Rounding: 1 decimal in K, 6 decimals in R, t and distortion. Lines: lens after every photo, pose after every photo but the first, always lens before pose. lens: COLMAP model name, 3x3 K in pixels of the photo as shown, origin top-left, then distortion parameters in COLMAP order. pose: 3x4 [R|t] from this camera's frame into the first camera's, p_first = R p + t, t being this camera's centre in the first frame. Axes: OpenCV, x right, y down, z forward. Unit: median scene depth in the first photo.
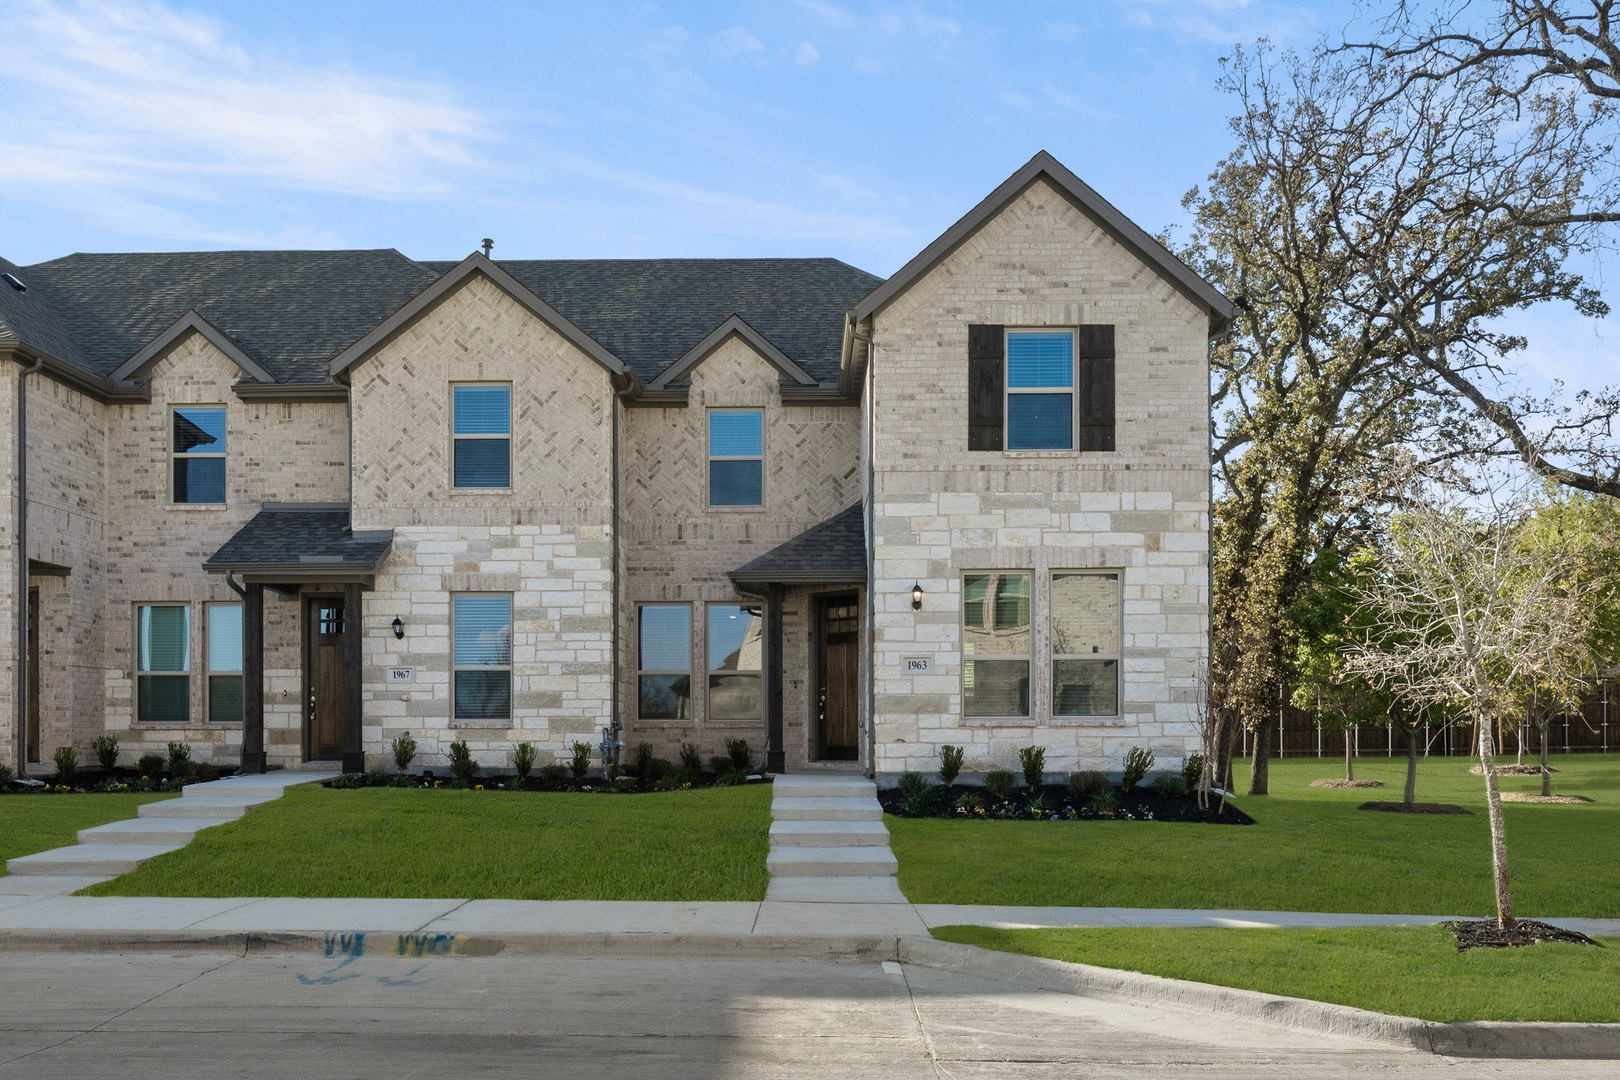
lens RADIAL K [[1093.1, 0, 807.6], [0, 1093.1, 537.1], [0, 0, 1]] dist [0.000203, -0.000069]
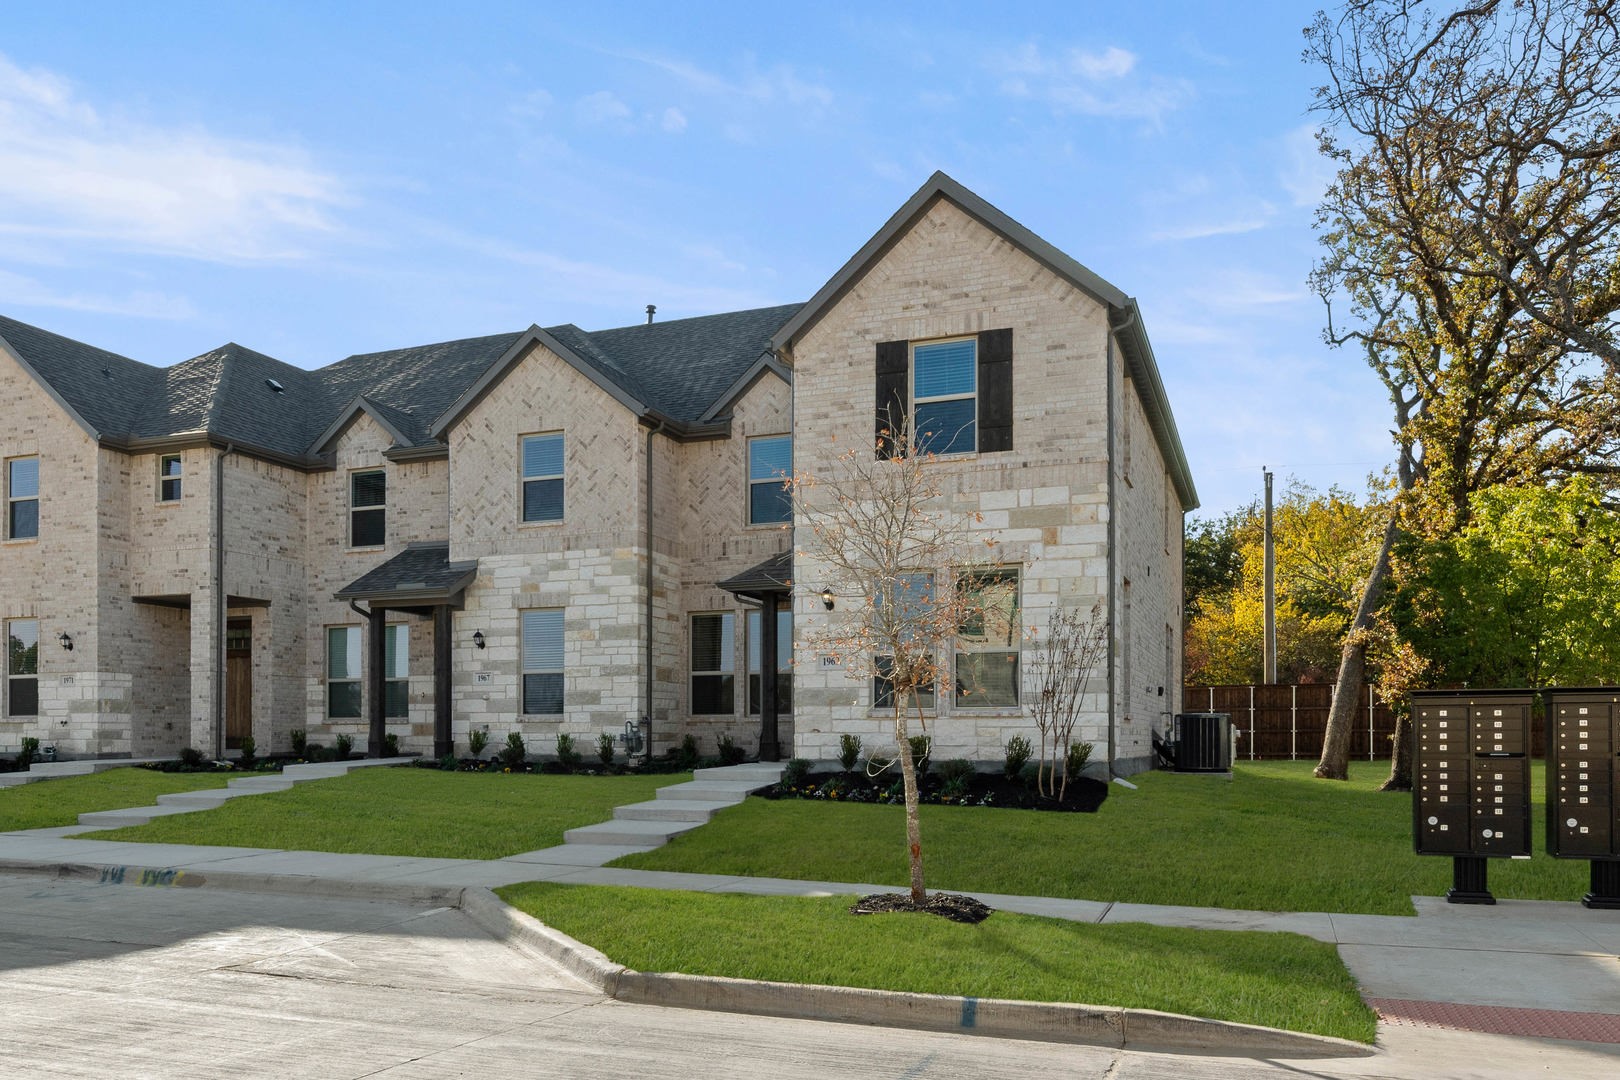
lens RADIAL K [[1012.9, 0, 810.4], [0, 1012.9, 545.8], [0, 0, 1]] dist [0.001141, 0.000009]
pose [[0.956052, -0.052617, -0.288438, 0.311820], [0.050803, 0.998614, -0.013778, 0.012654], [0.288763, -0.001481, 0.957399, 0.024358]]
